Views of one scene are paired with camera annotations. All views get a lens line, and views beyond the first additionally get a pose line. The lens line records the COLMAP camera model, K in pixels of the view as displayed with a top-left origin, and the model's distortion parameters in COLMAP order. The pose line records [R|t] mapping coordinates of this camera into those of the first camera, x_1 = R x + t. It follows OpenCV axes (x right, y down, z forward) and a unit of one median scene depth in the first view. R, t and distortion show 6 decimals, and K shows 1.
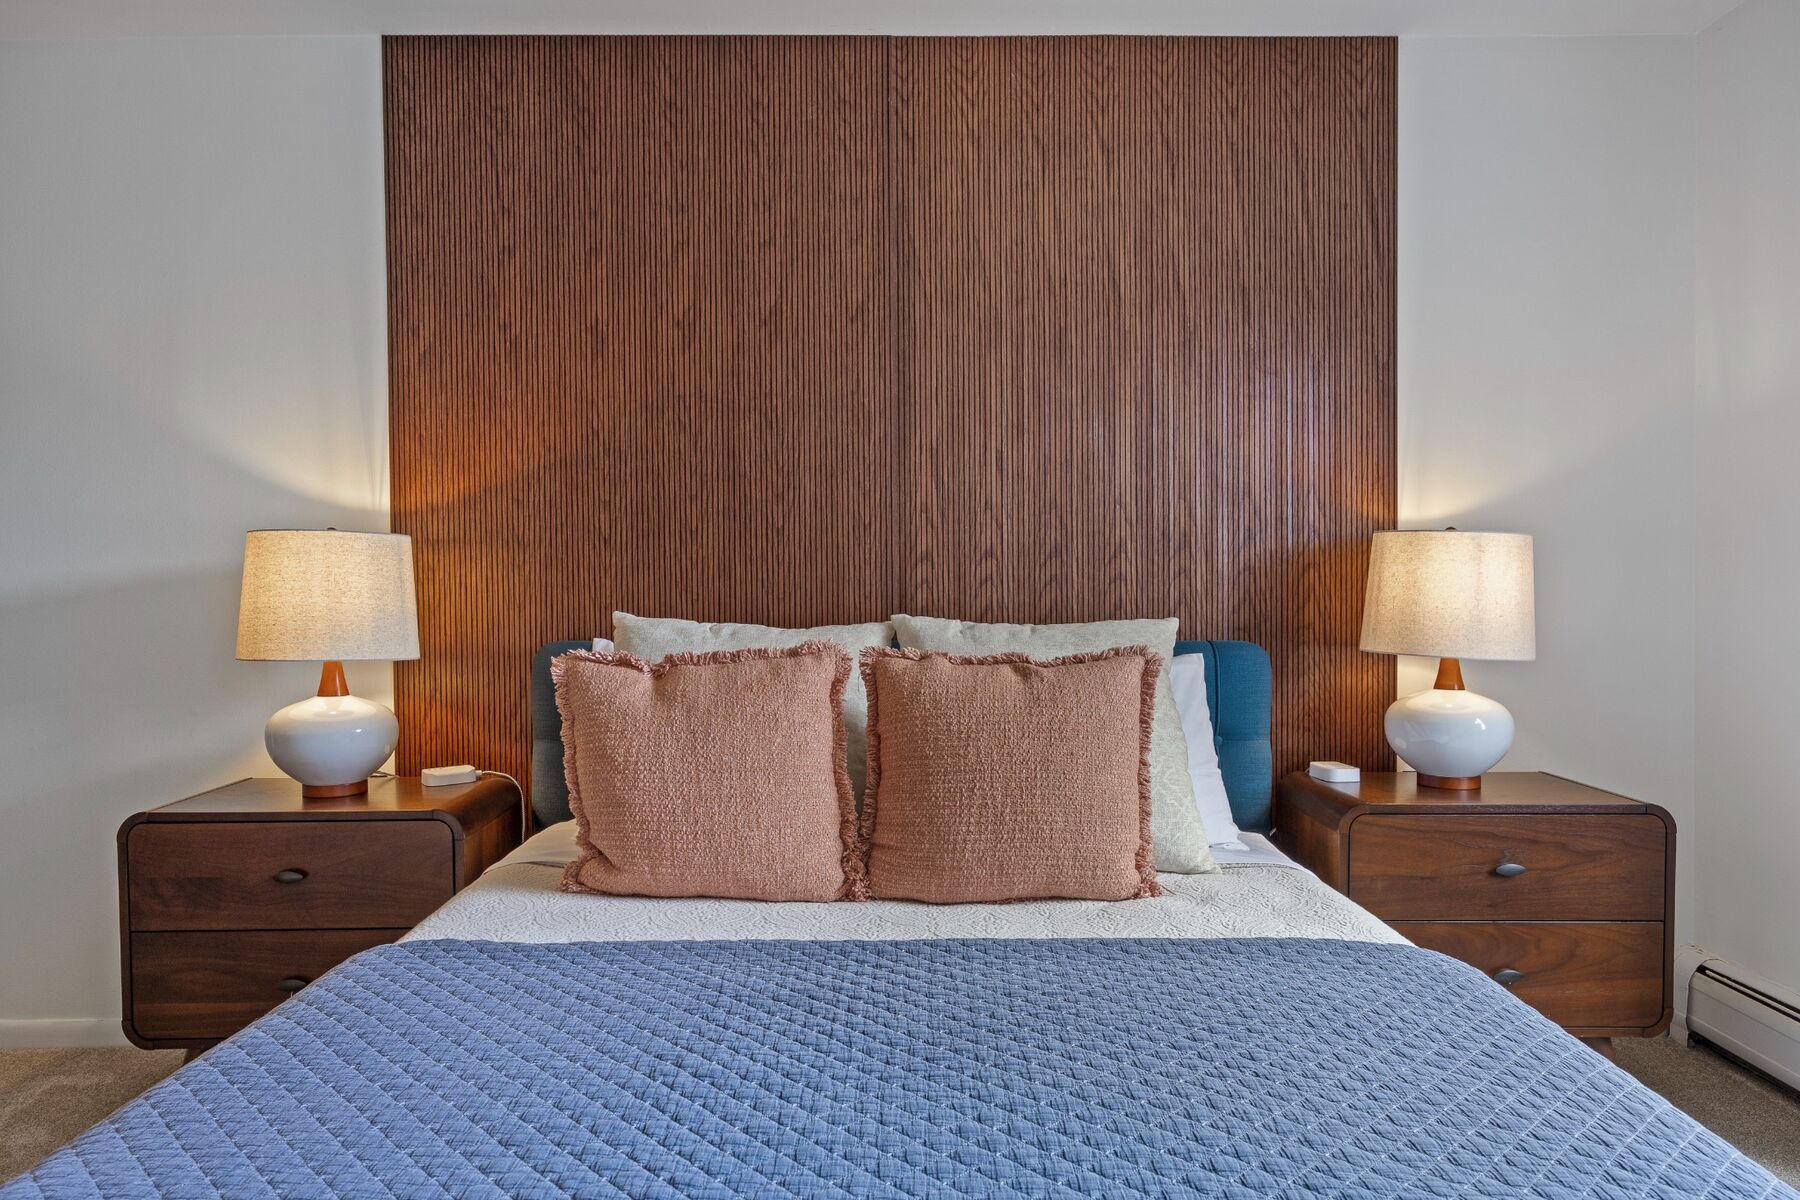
lens RADIAL K [[1303.5, 0, 898.3], [0, 1303.5, 605.0], [0, 0, 1]] dist [-0.012898, -0.000955]
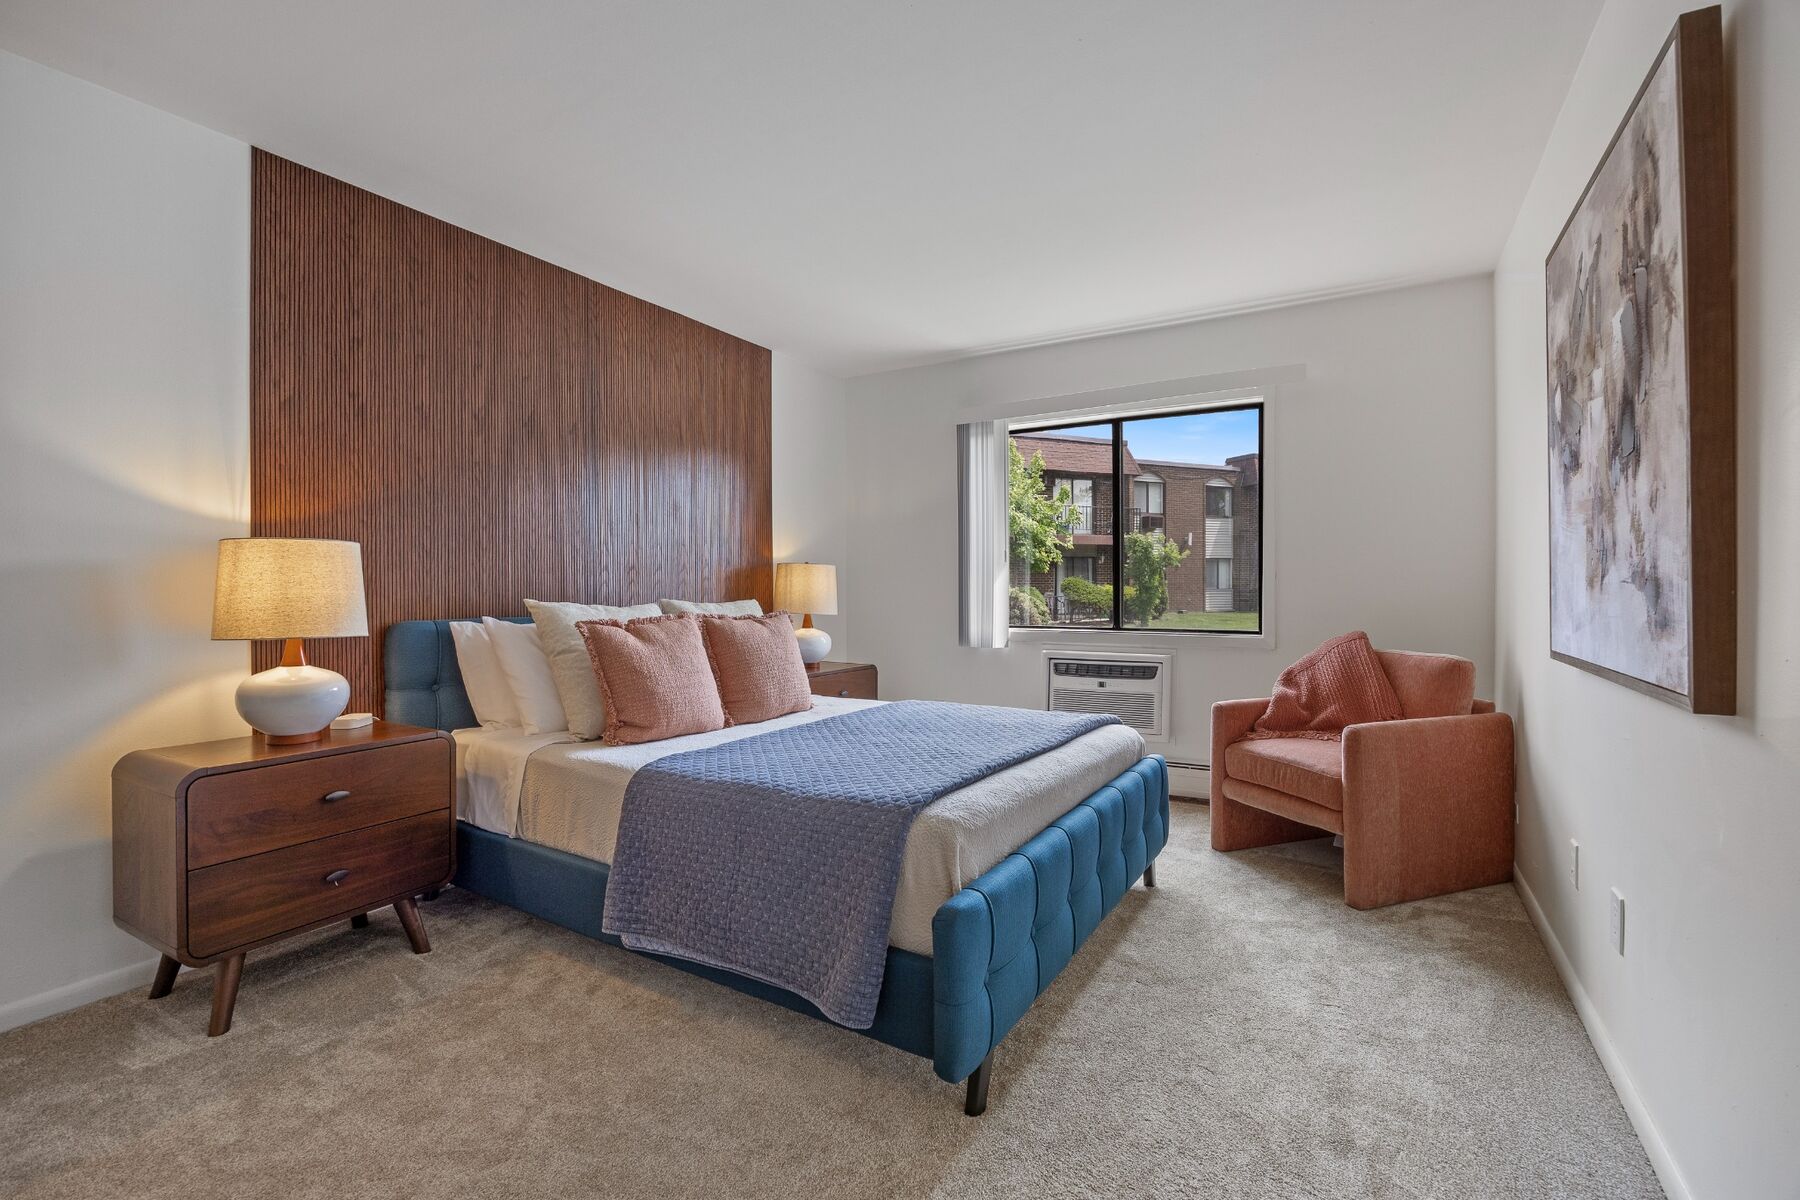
lens RADIAL K [[1303.5, 0, 900.8], [0, 1303.5, 594.8], [0, 0, 1]] dist [-0.012898, -0.000955]
pose [[0.350625, -0.003023, 0.936511, -1.455994], [0.009522, 0.999955, -0.000337, 0.005309], [-0.936467, 0.009035, 0.350638, -0.031851]]
